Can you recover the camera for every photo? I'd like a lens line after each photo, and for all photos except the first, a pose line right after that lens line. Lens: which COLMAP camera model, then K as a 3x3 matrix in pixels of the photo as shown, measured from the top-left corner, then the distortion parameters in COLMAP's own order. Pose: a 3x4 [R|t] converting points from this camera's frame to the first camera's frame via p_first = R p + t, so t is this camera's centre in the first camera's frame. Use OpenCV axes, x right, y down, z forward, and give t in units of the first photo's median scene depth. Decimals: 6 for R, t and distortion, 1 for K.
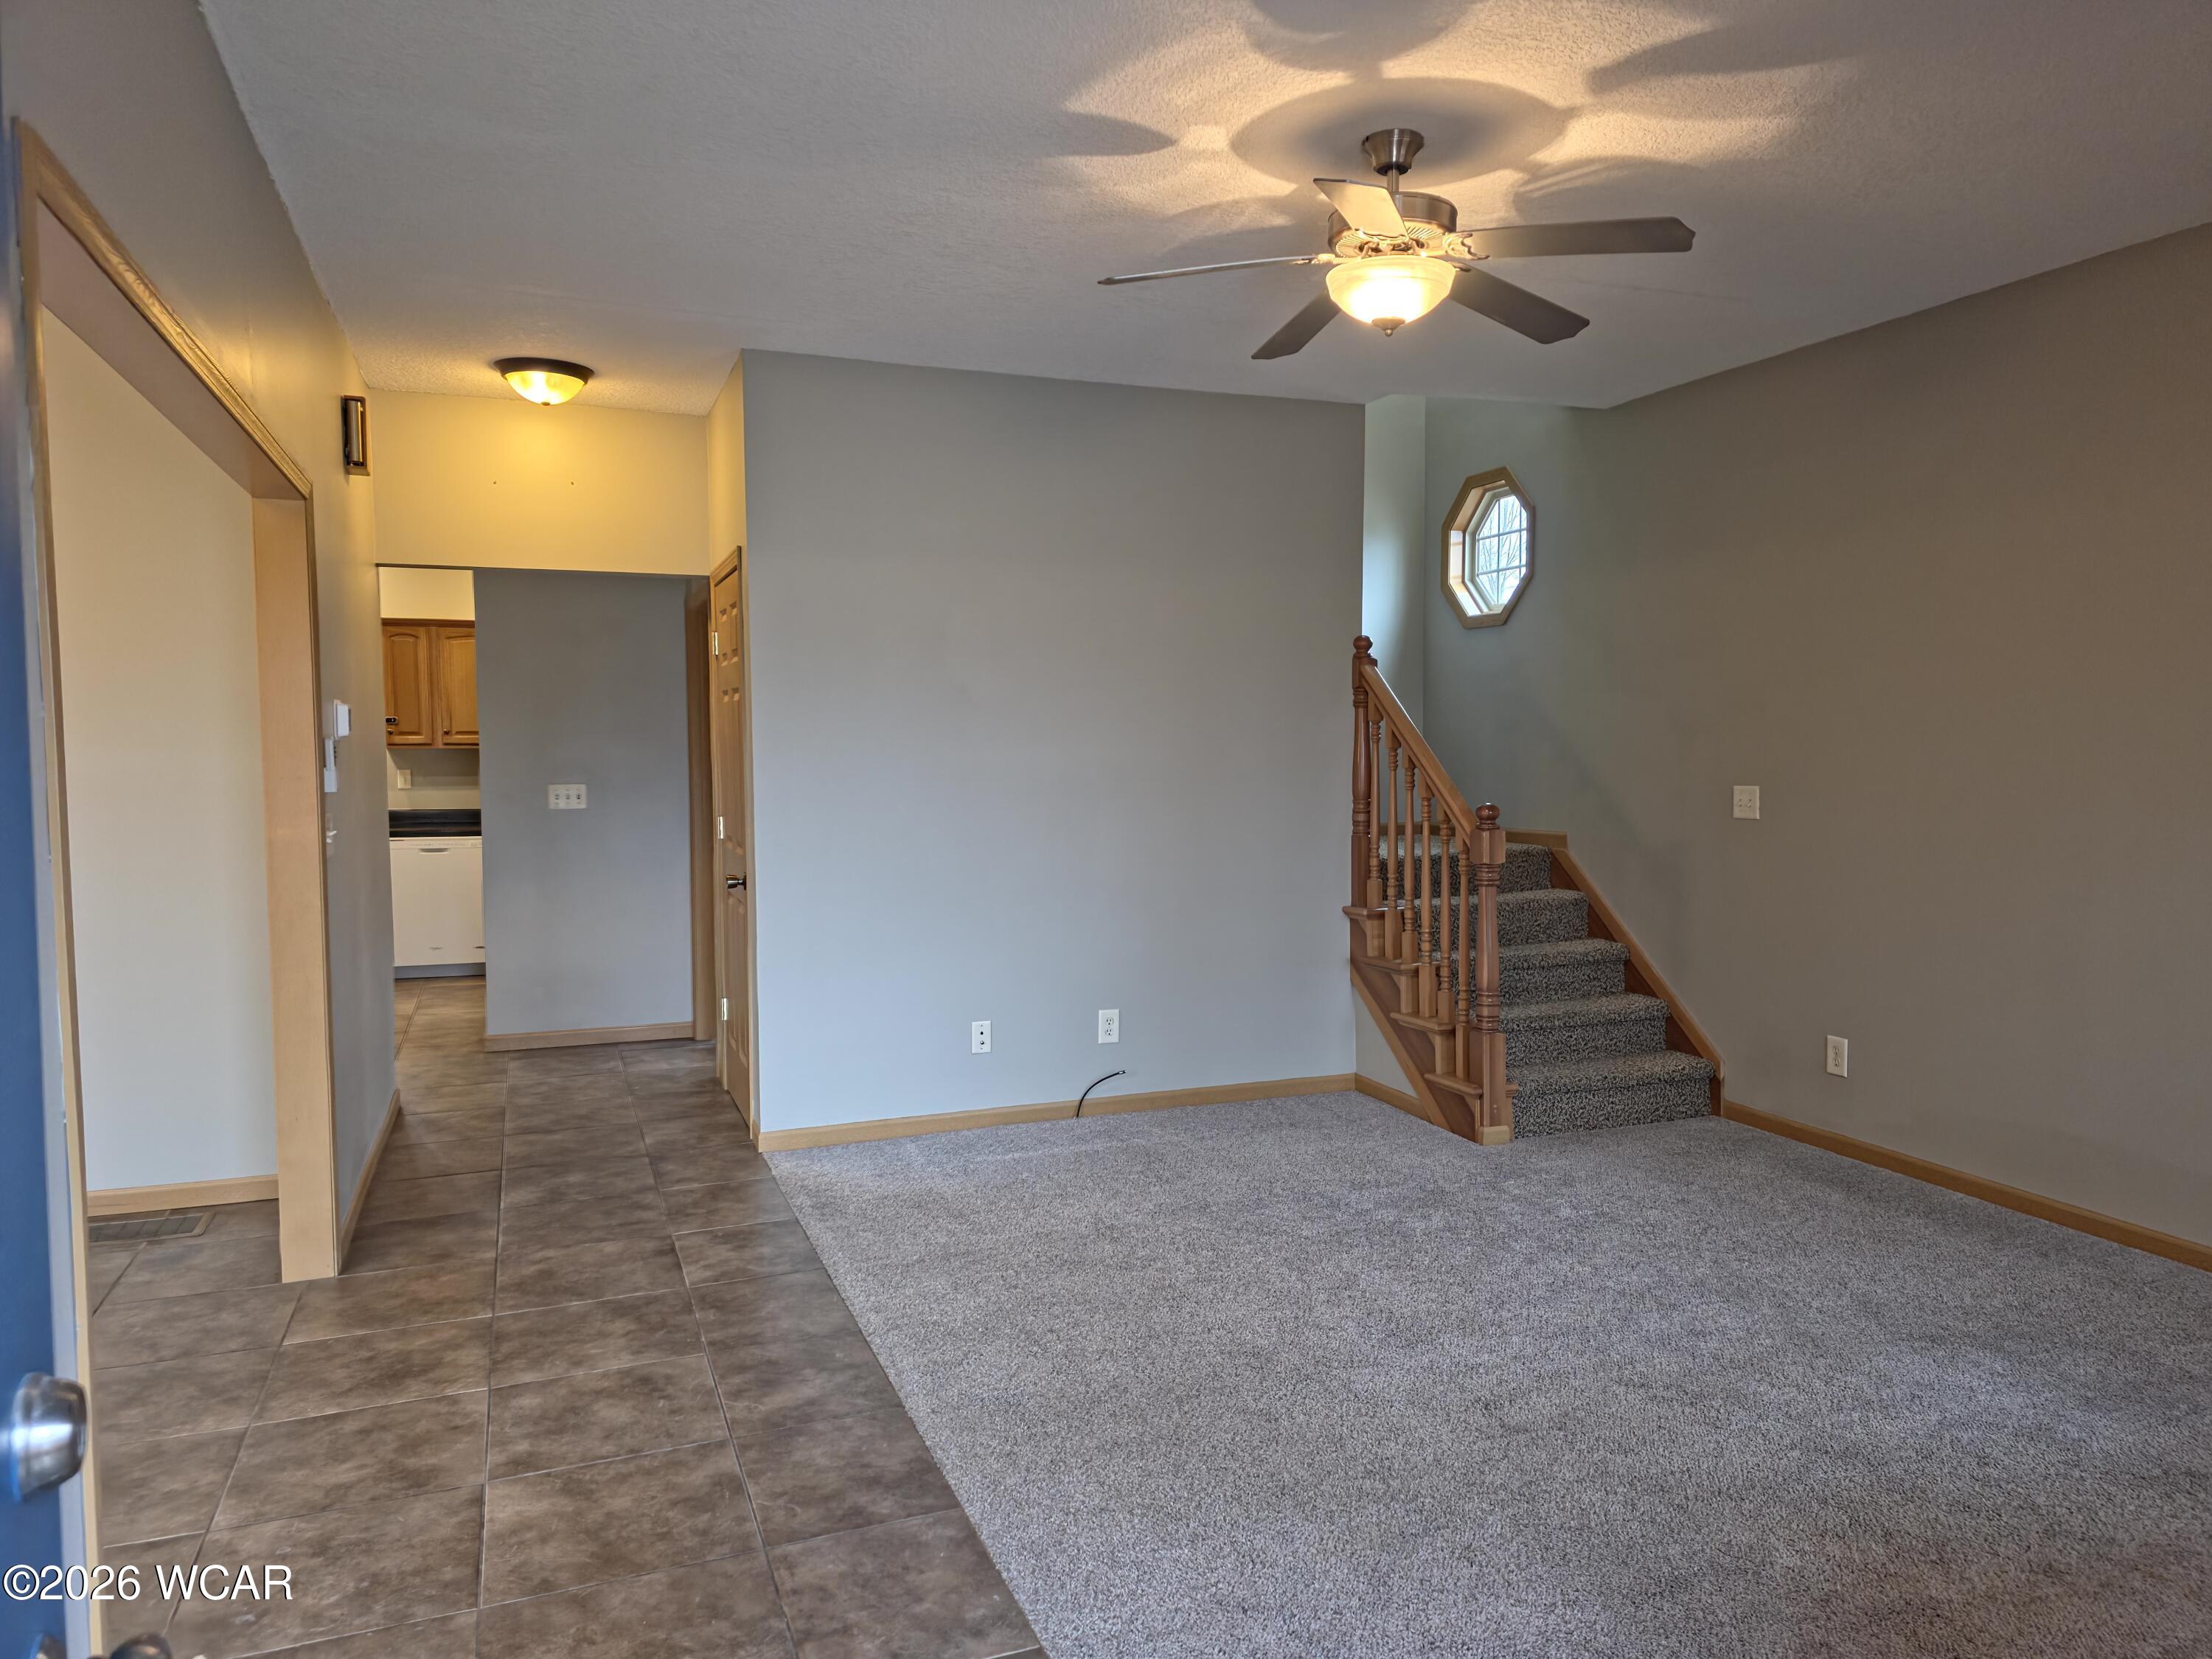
lens RADIAL K [[1497.3, 0, 1121.4], [0, 1497.3, 835.1], [0, 0, 1]] dist [0.058128, -0.049999]
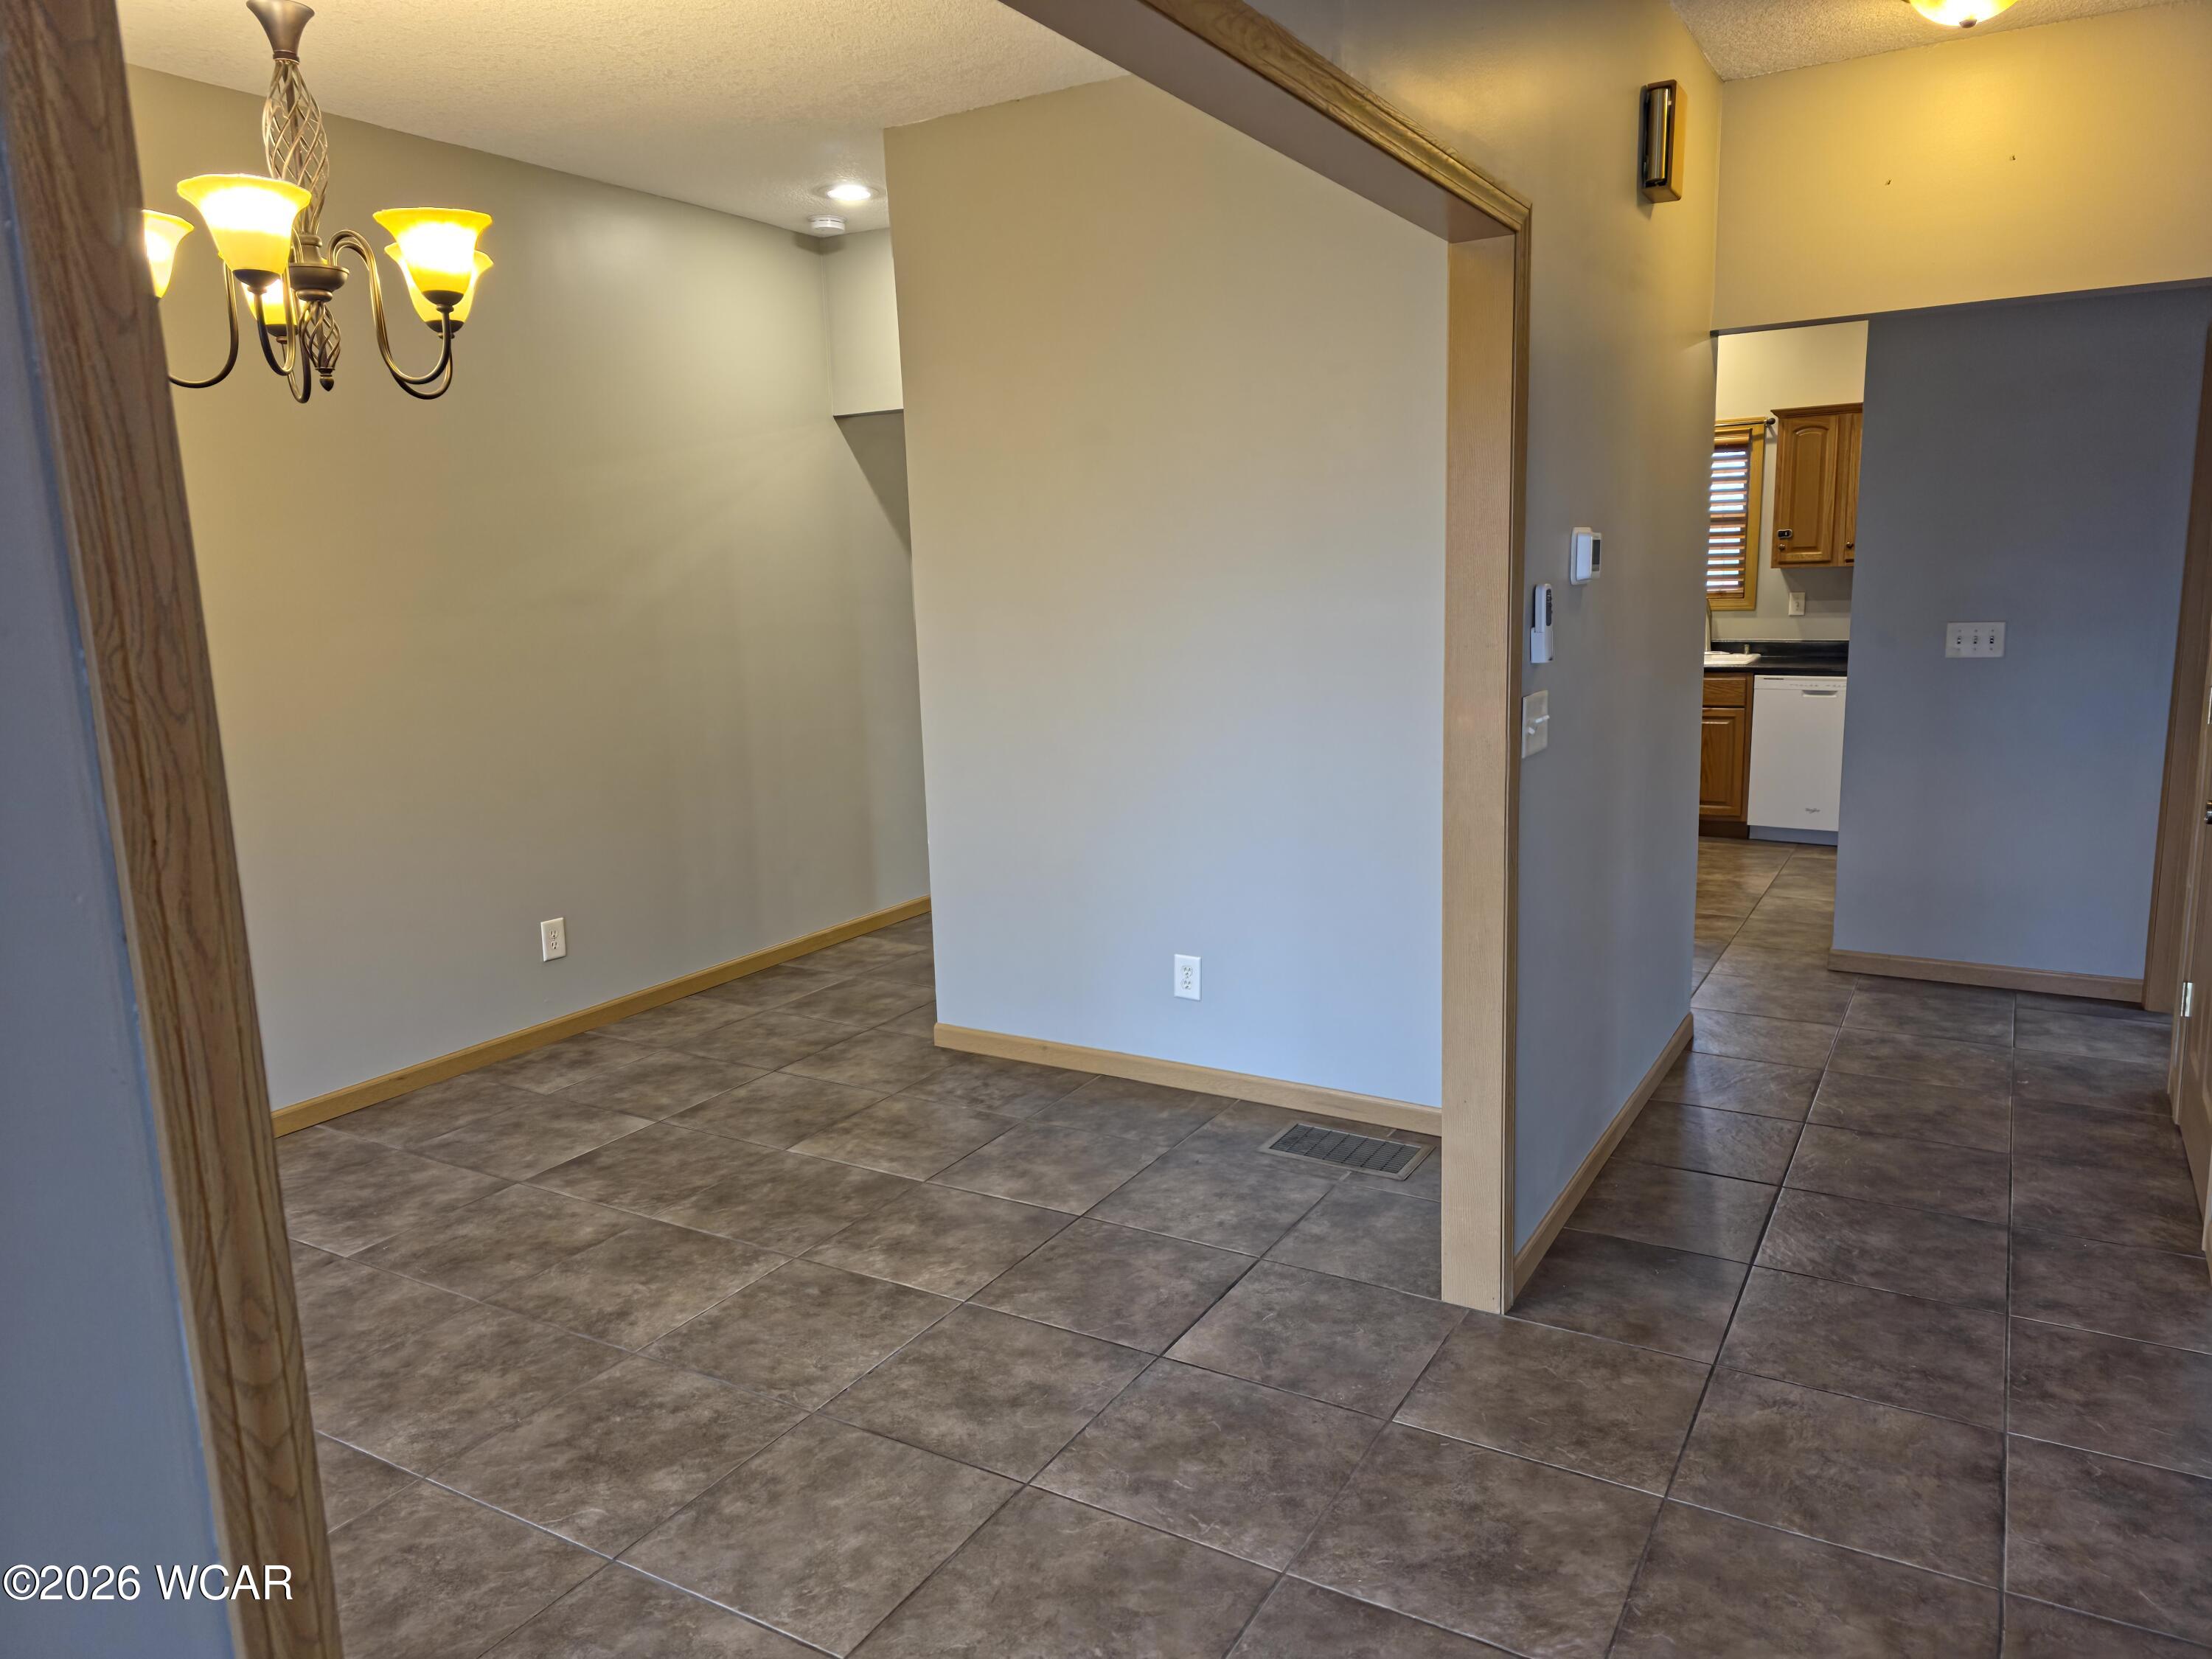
lens RADIAL K [[1497.3, 0, 1106.8], [0, 1497.3, 833.2], [0, 0, 1]] dist [0.058128, -0.049999]
pose [[0.612911, 0.122171, -0.780650, -0.080156], [-0.021732, 0.990207, 0.137904, -0.040900], [0.789853, -0.067558, 0.609564, 0.386342]]
